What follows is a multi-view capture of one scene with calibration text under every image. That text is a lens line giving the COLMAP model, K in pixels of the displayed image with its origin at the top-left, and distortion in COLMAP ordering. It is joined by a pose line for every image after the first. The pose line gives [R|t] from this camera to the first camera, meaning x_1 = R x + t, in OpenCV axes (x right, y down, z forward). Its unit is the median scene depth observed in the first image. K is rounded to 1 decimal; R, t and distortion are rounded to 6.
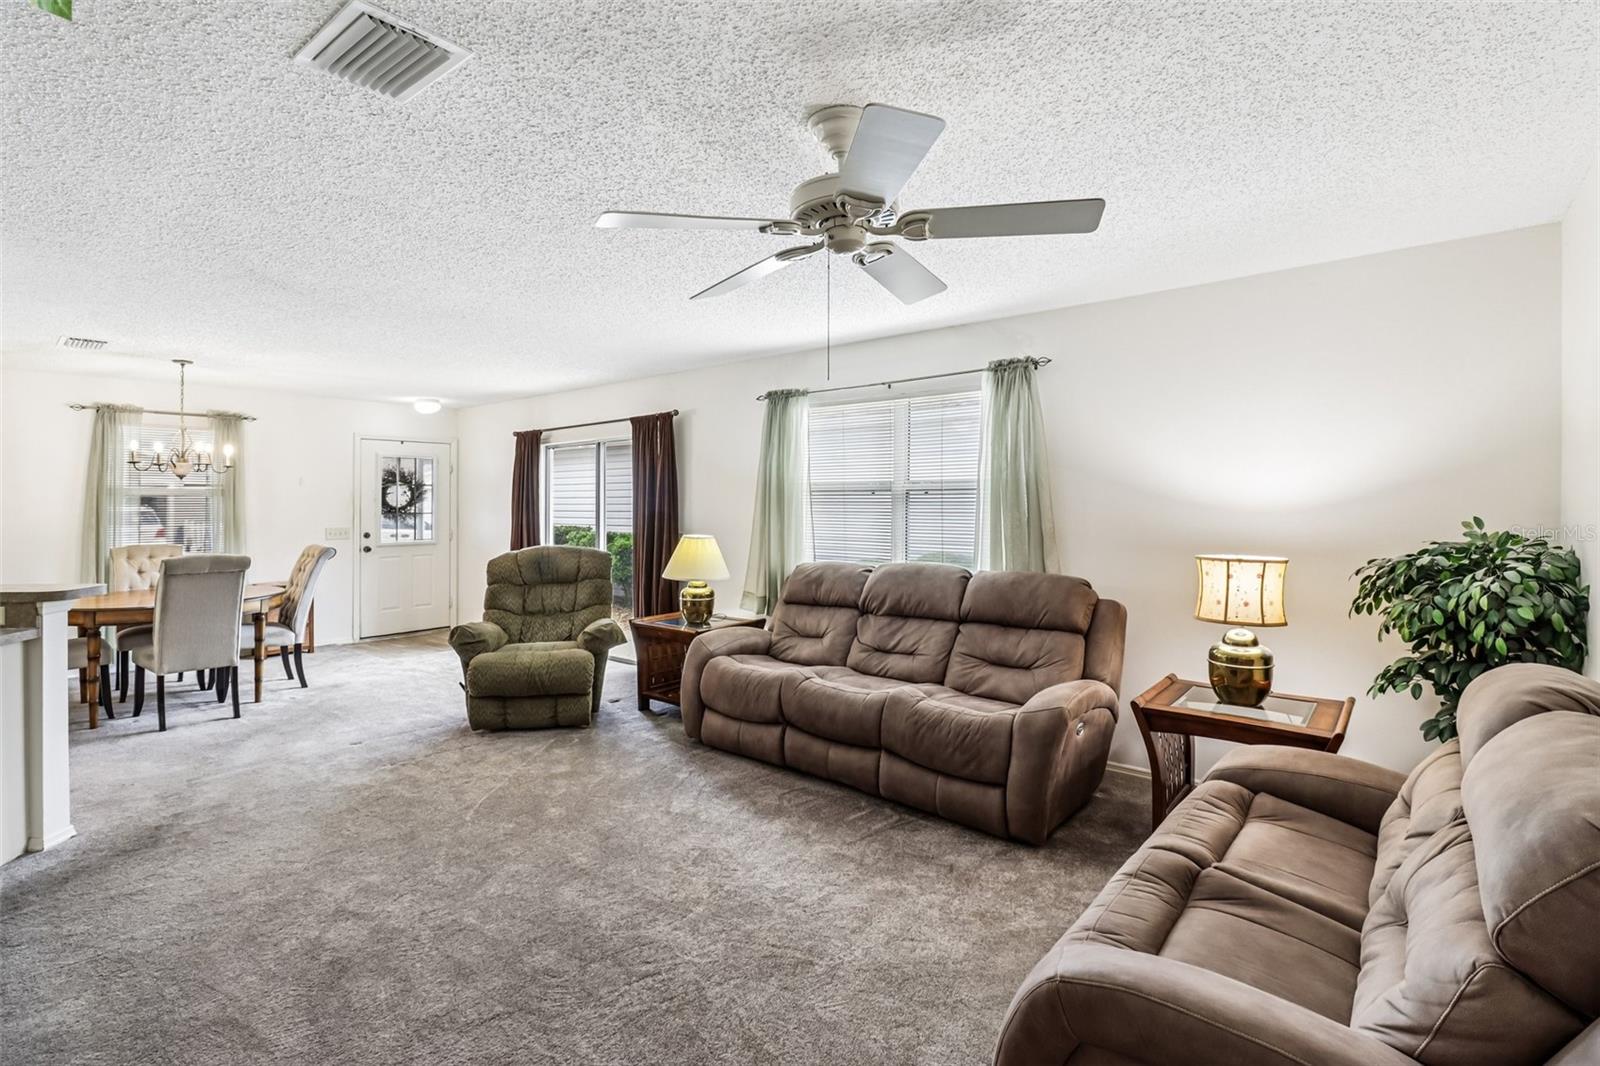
lens RADIAL K [[733.6, 0, 791.2], [0, 733.6, 488.6], [0, 0, 1]] dist [-0.005906, -0.007413]
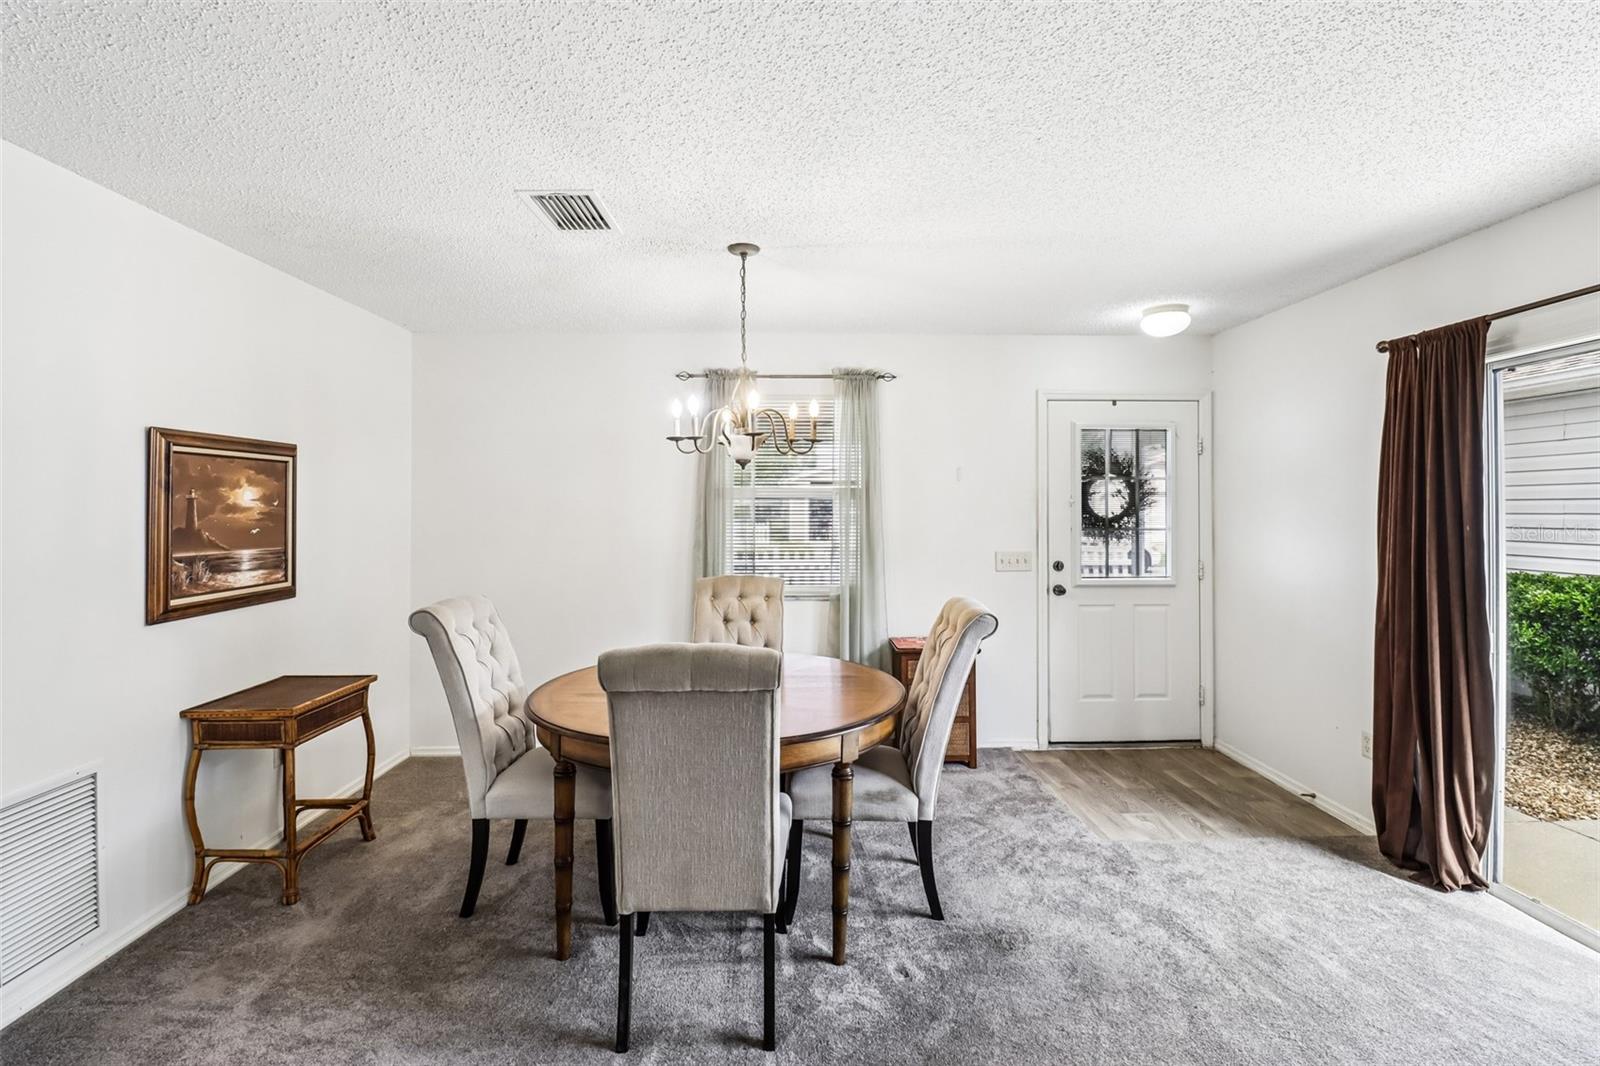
lens RADIAL K [[733.6, 0, 807.0], [0, 733.6, 496.5], [0, 0, 1]] dist [-0.005906, -0.007413]
pose [[0.660463, -0.004579, -0.750845, -0.374612], [0.010355, 0.999942, 0.003010, 0.007136], [0.750787, -0.009763, 0.660472, 0.636906]]
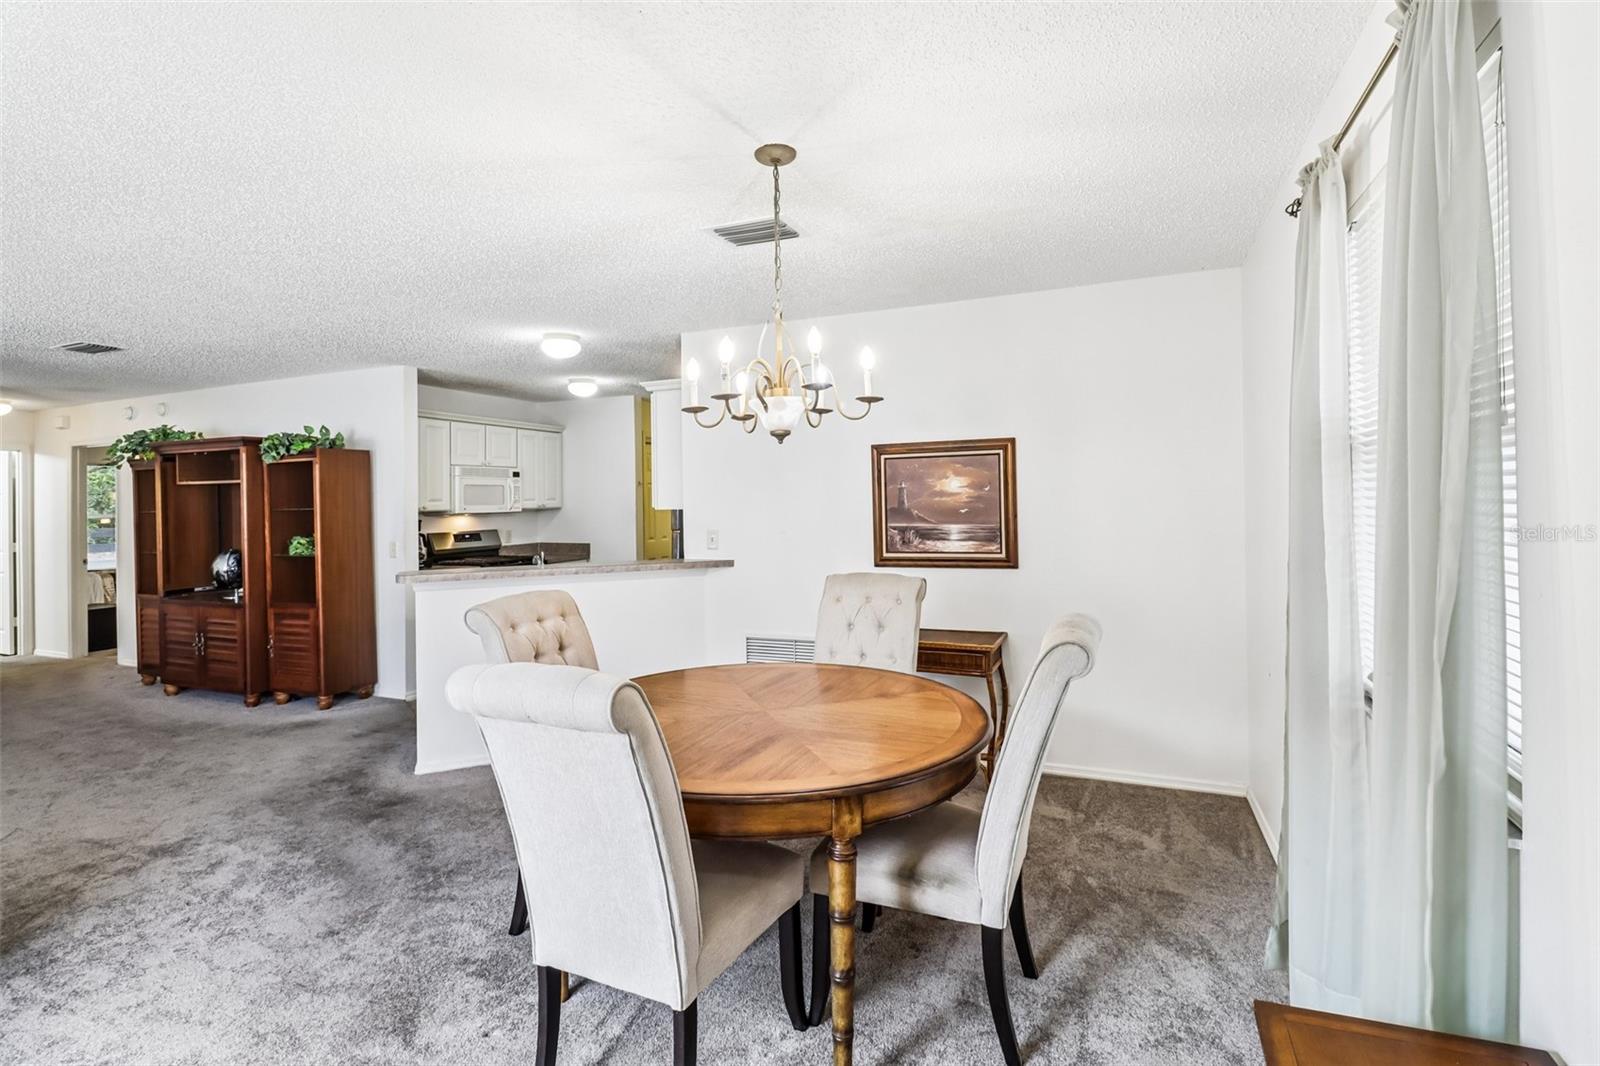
lens RADIAL K [[733.6, 0, 808.3], [0, 733.6, 489.9], [0, 0, 1]] dist [-0.005906, -0.007413]
pose [[-0.961246, 0.020646, -0.274919, -0.707157], [0.029523, 0.999167, -0.028187, 0.025143], [0.274108, -0.035211, -0.961054, 1.318122]]
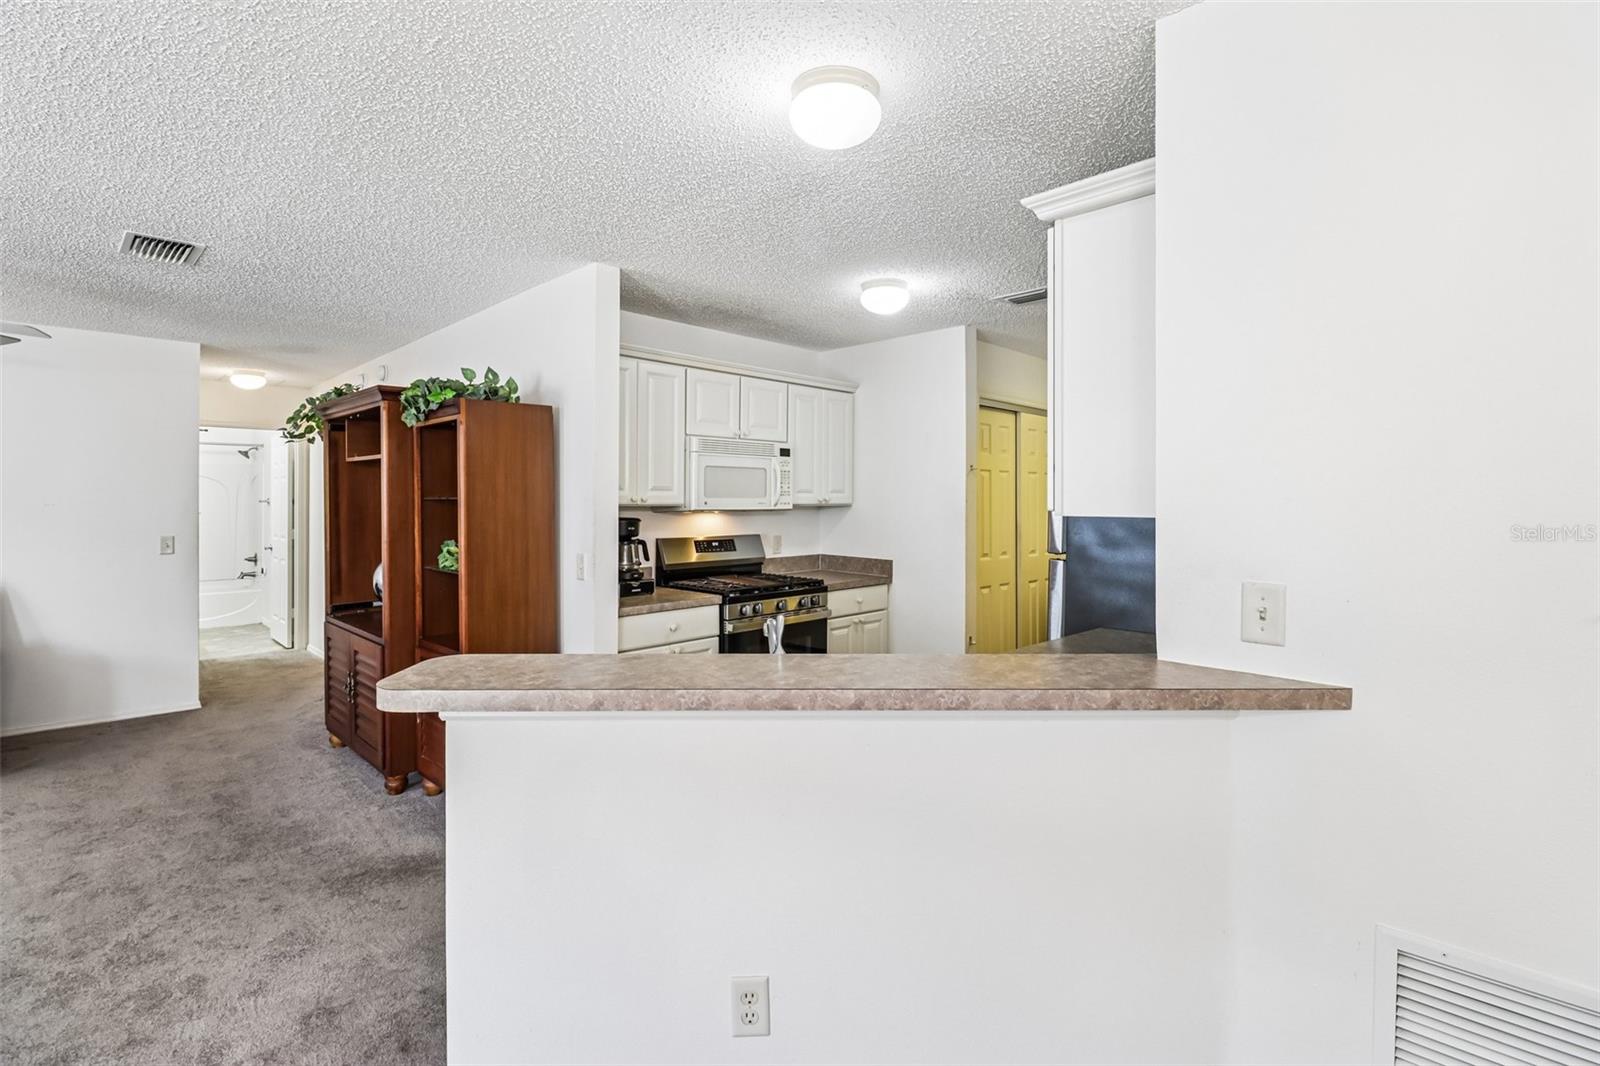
lens RADIAL K [[733.6, 0, 794.7], [0, 733.6, 490.9], [0, 0, 1]] dist [-0.005906, -0.007413]
pose [[-0.990146, 0.007484, 0.139837, -0.698408], [0.002993, 0.999474, -0.032299, 0.018584], [-0.140005, -0.031562, -0.989648, 0.789949]]
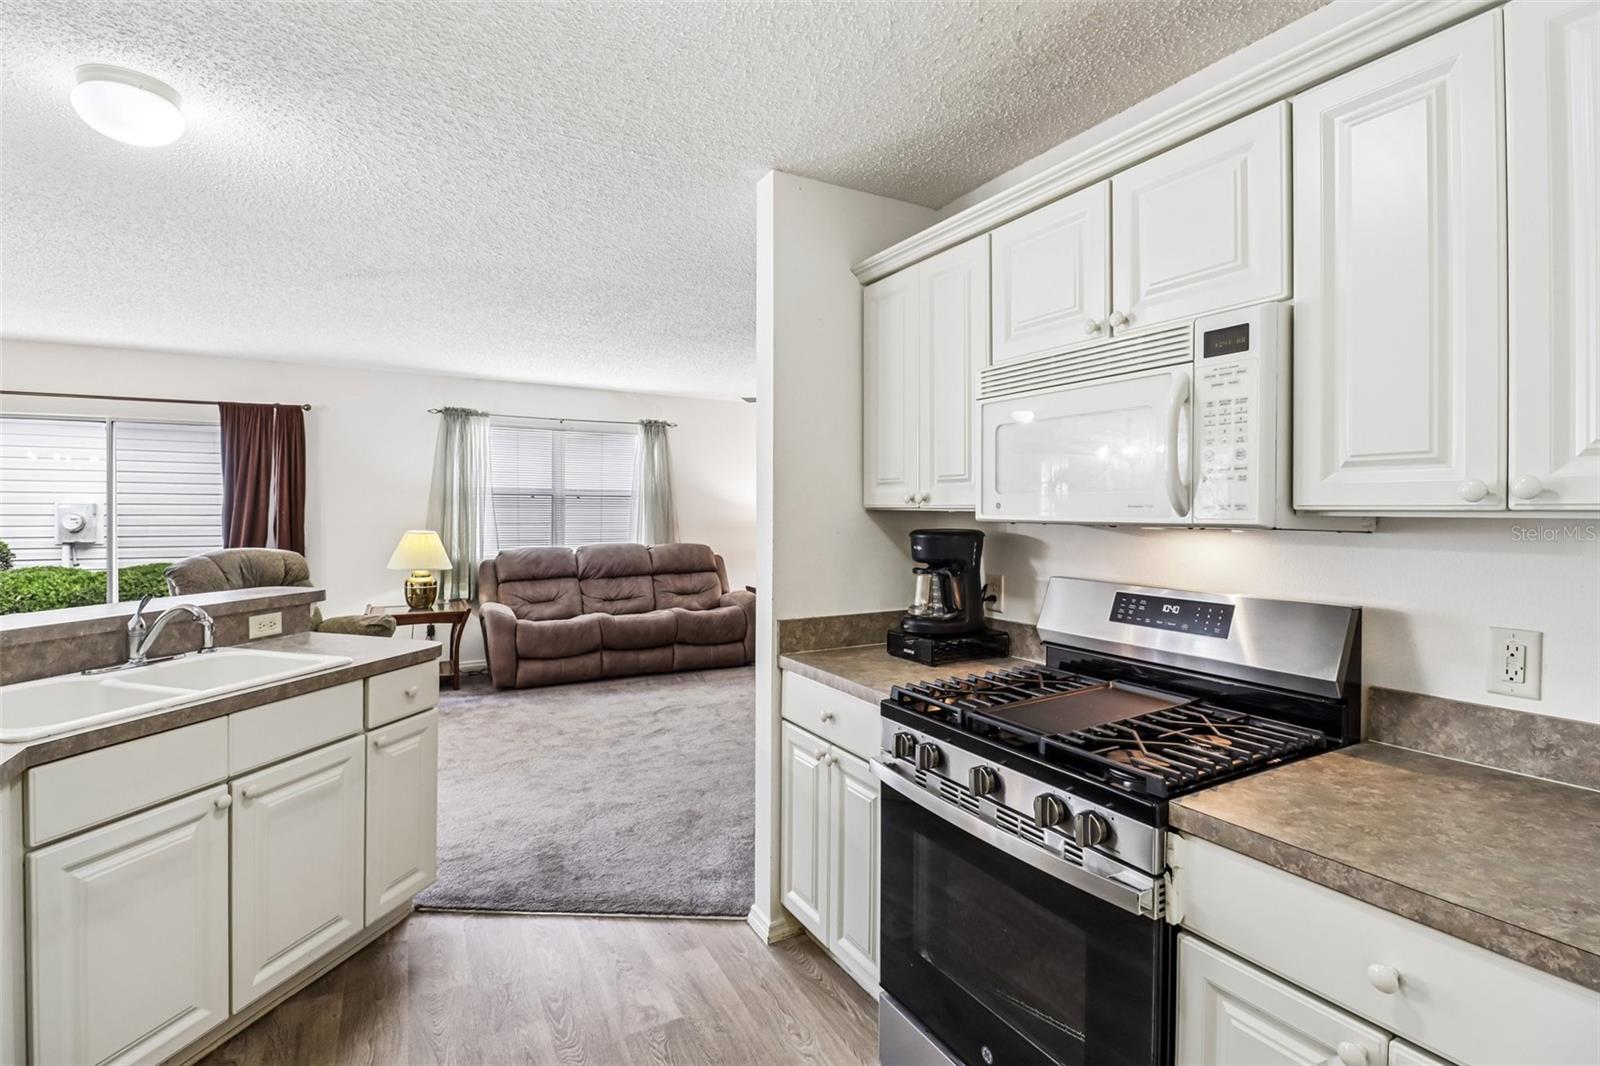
lens RADIAL K [[733.6, 0, 796.4], [0, 733.6, 500.7], [0, 0, 1]] dist [-0.005906, -0.007413]
pose [[0.362877, 0.014292, 0.931727, -0.854951], [-0.023373, 0.999707, -0.006232, 0.009381], [-0.931544, -0.019516, 0.363105, 0.056269]]
